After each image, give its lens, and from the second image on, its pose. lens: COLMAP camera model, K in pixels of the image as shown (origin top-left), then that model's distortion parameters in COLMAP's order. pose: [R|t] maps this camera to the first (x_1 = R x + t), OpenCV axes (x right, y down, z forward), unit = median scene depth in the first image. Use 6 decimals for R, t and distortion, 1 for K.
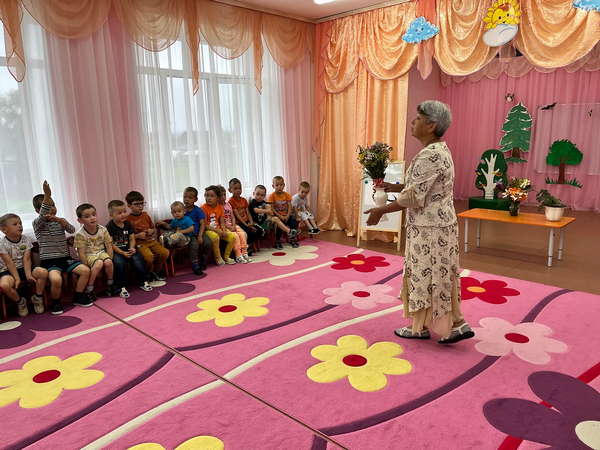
lens RADIAL K [[453.1, 0, 296.0], [0, 453.1, 217.2], [0, 0, 1]] dist [0.075508, -0.106241]
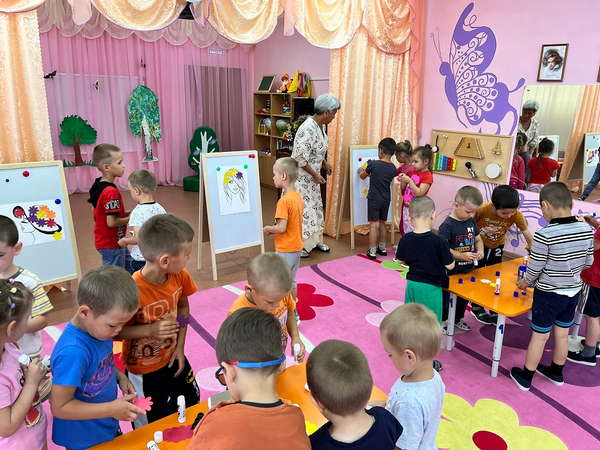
lens RADIAL K [[451.3, 0, 298.4], [0, 451.3, 221.9], [0, 0, 1]] dist [0.066445, -0.092186]
pose [[0.199470, -0.236524, 0.950930, -0.314393], [0.156590, 0.965655, 0.207340, -0.130528], [-0.967311, 0.107549, 0.229656, 0.619637]]
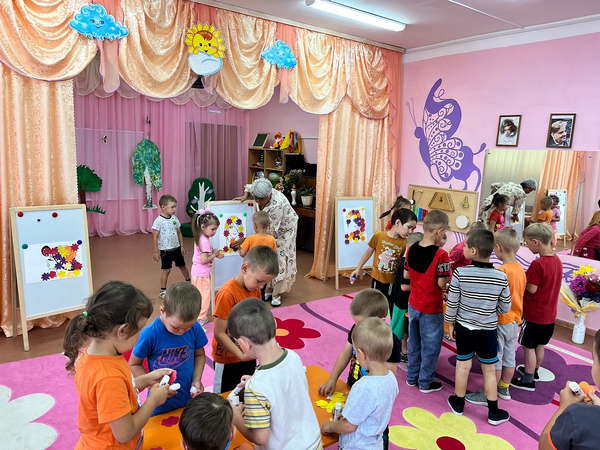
lens RADIAL K [[451.3, 0, 298.4], [0, 451.3, 221.9], [0, 0, 1]] dist [0.066445, -0.092186]
pose [[0.175403, -0.125362, 0.976483, -0.412557], [0.137030, 0.985314, 0.101881, -0.134236], [-0.974914, 0.115937, 0.190005, 0.606940]]
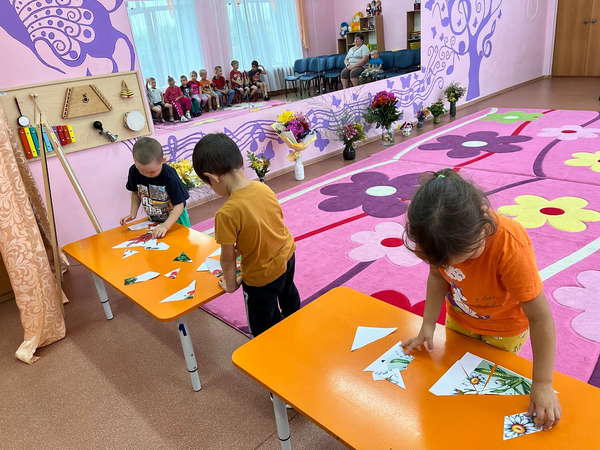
lens RADIAL K [[453.1, 0, 296.0], [0, 453.1, 217.2], [0, 0, 1]] dist [0.075508, -0.106241]
pose [[-0.991802, 0.099352, 0.080368, 0.373940], [0.127112, 0.831607, 0.540622, -0.203607], [-0.013122, 0.546405, -0.837418, 1.109081]]
